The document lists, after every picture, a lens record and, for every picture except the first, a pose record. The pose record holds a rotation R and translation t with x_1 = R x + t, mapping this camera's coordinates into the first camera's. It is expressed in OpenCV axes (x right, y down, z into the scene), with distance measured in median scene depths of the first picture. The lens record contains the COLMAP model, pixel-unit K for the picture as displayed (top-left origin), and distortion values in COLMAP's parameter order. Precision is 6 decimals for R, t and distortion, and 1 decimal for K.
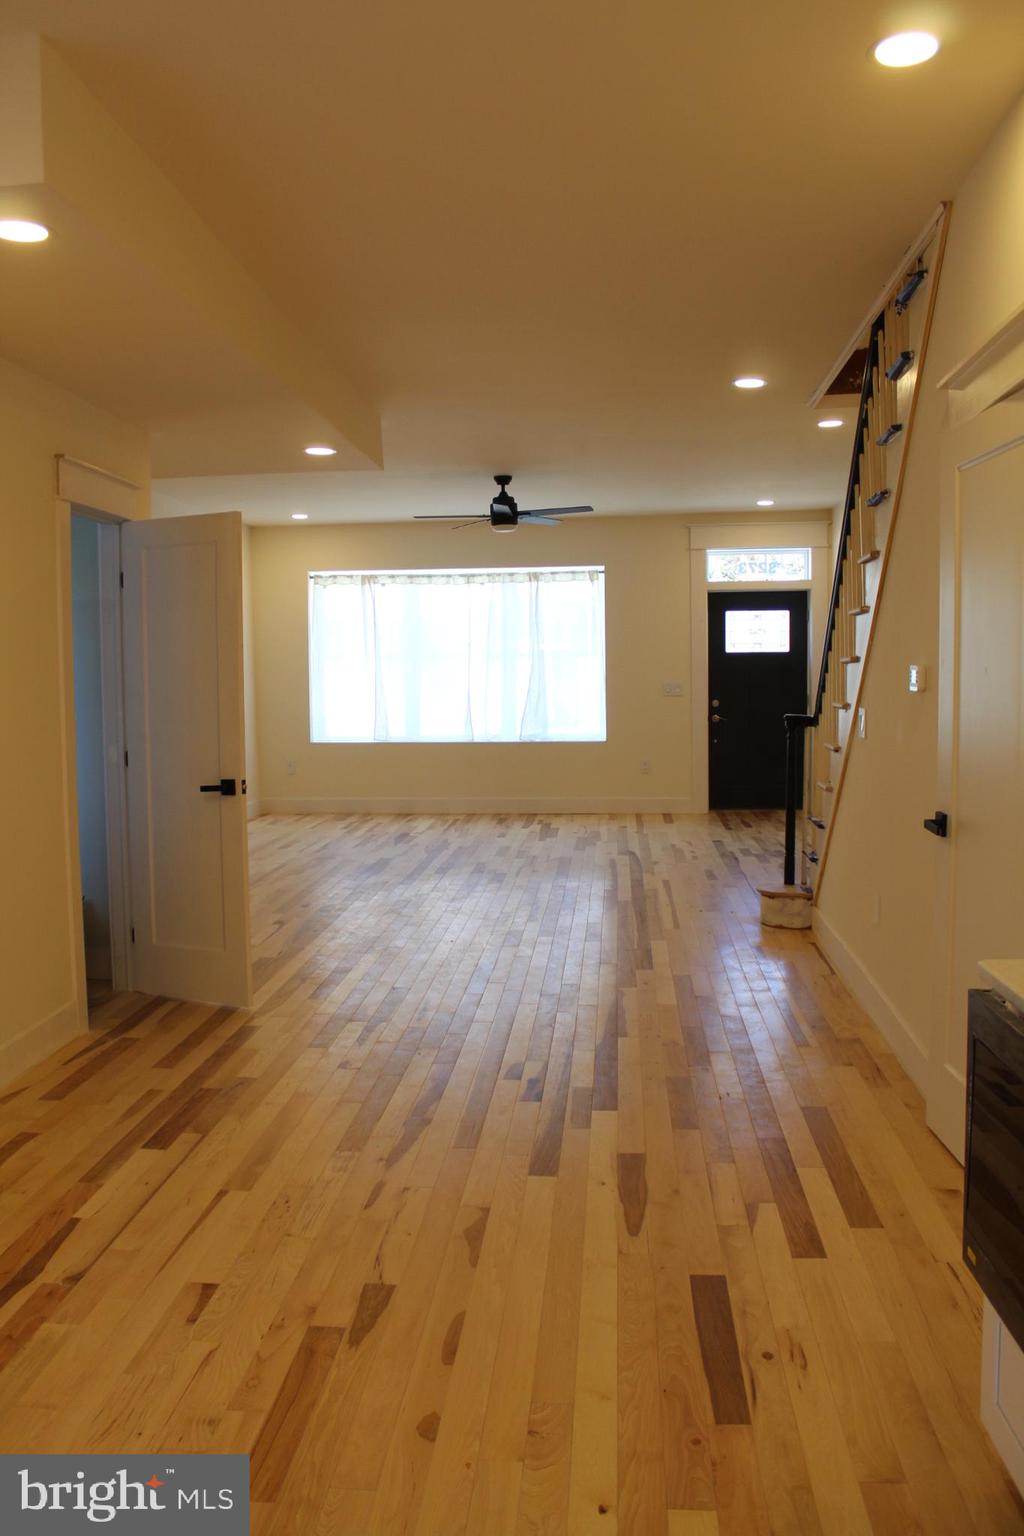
lens RADIAL K [[1277.9, 0, 494.4], [0, 1277.9, 764.7], [0, 0, 1]] dist [-0.167409, 0.150458]
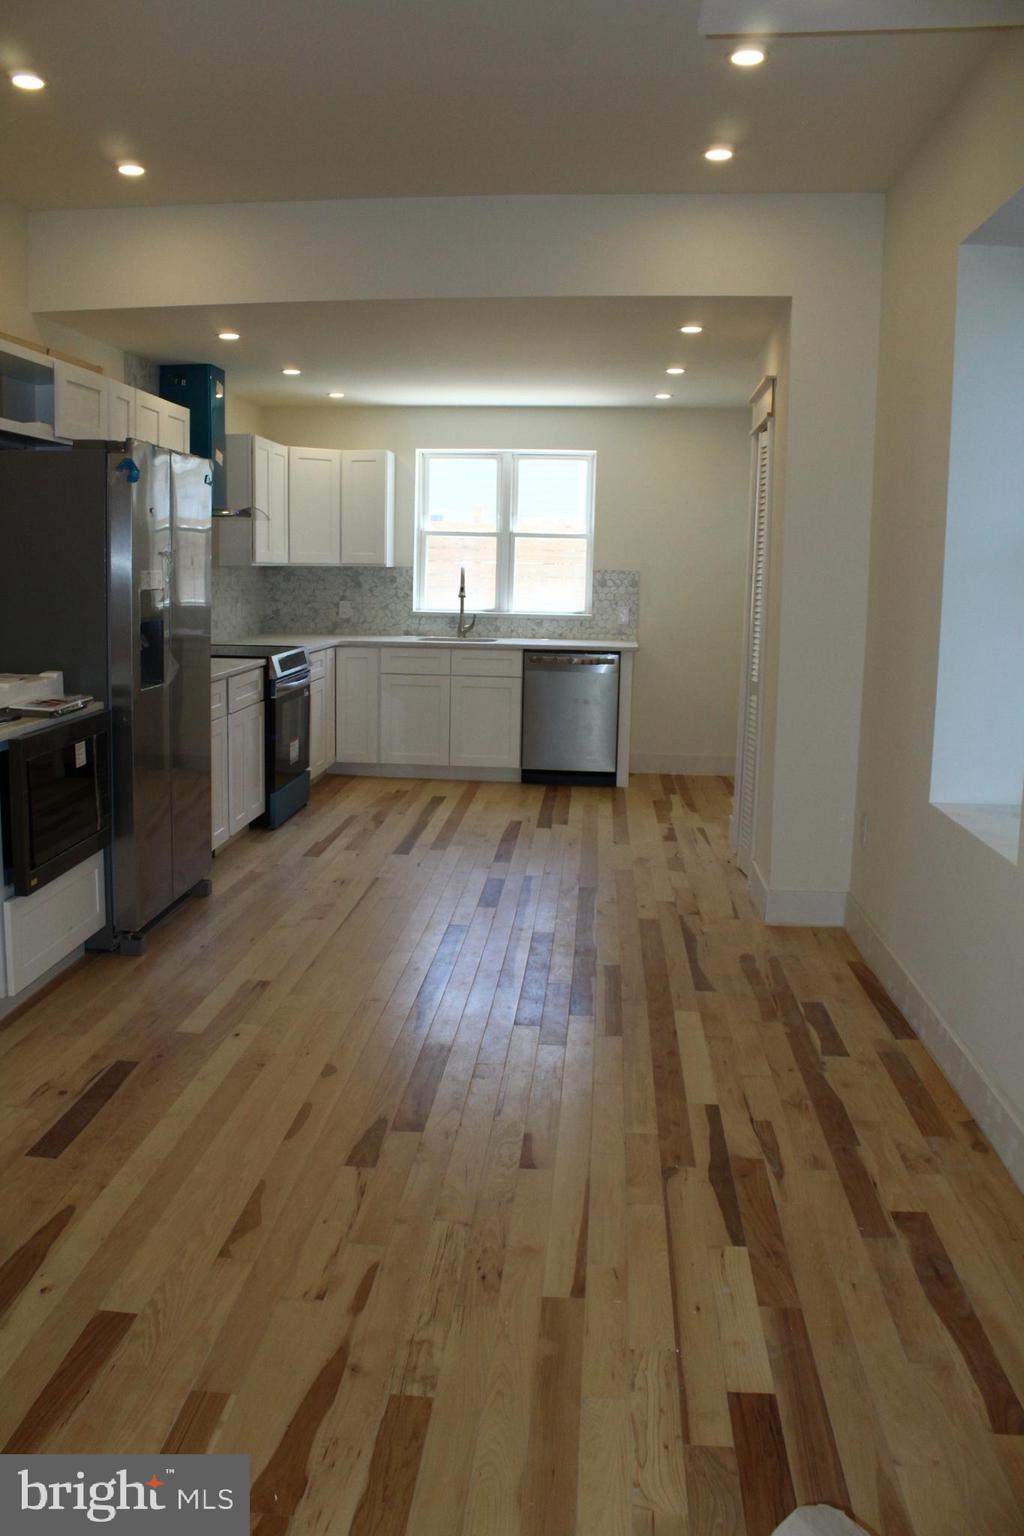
lens RADIAL K [[1277.9, 0, 494.4], [0, 1277.9, 764.7], [0, 0, 1]] dist [-0.167409, 0.150458]
pose [[-0.999986, -0.003626, -0.003801, -0.056726], [-0.004400, 0.973439, 0.228904, -0.039052], [0.002870, 0.228918, -0.973442, 0.555814]]
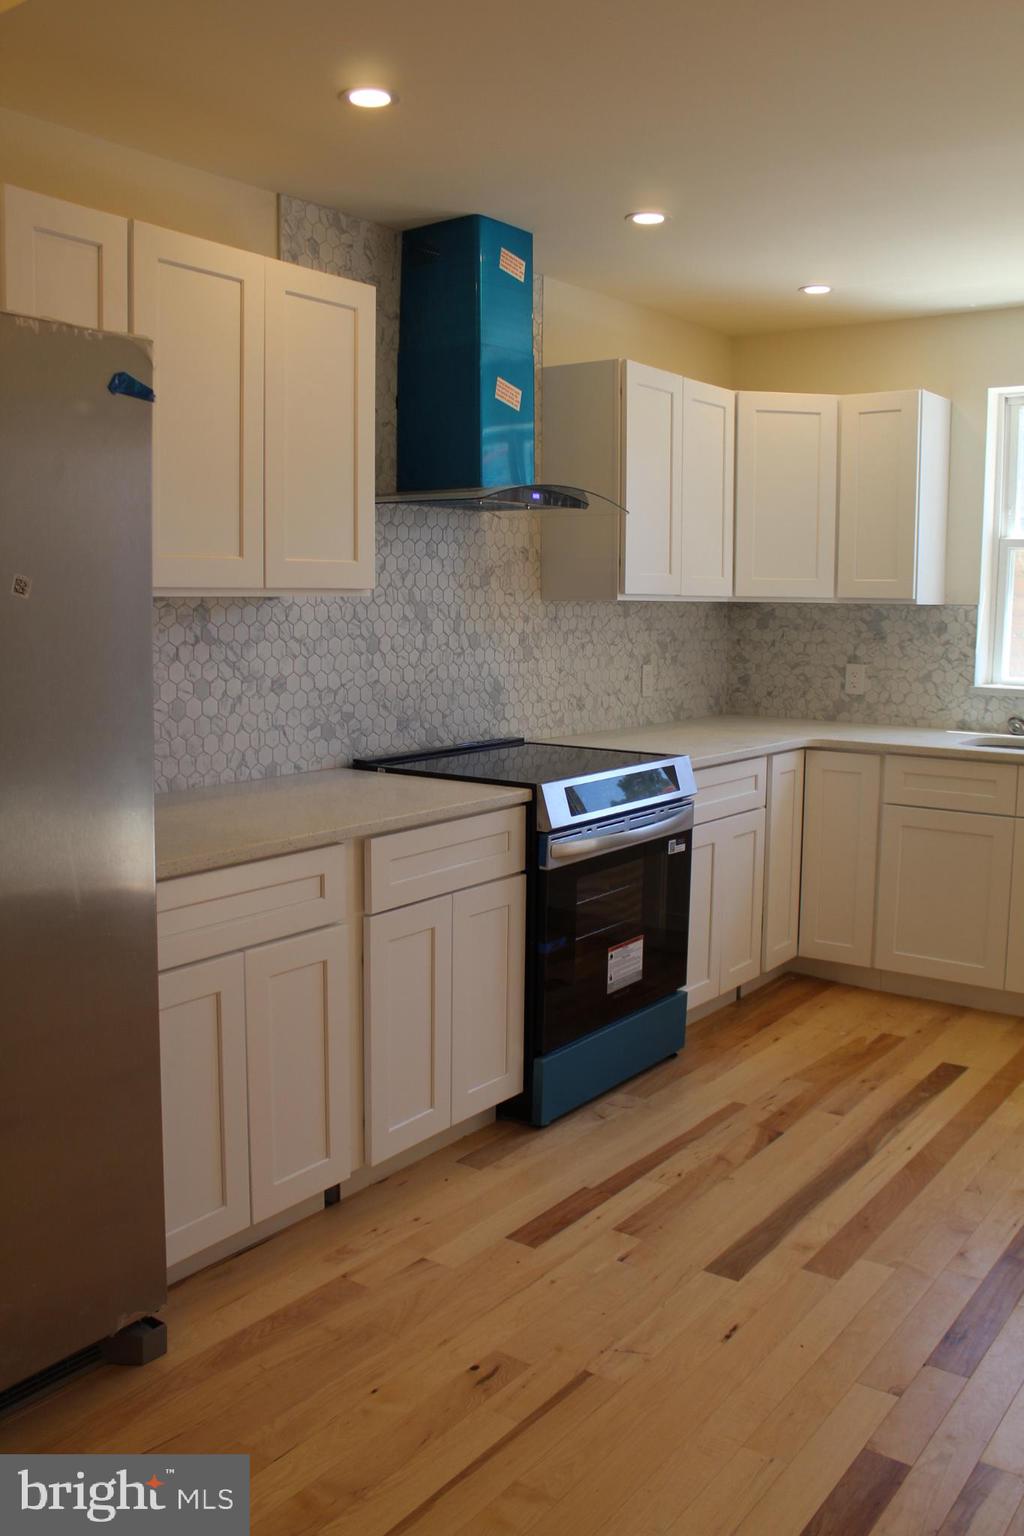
lens RADIAL K [[1360.7, 0, 486.7], [0, 1360.7, 765.2], [0, 0, 1]] dist [-0.162579, 0.156575]
pose [[-0.853721, -0.056615, 0.517645, -0.108105], [0.043299, 0.982912, 0.178911, -0.009488], [-0.518928, 0.175153, -0.836681, 0.199411]]
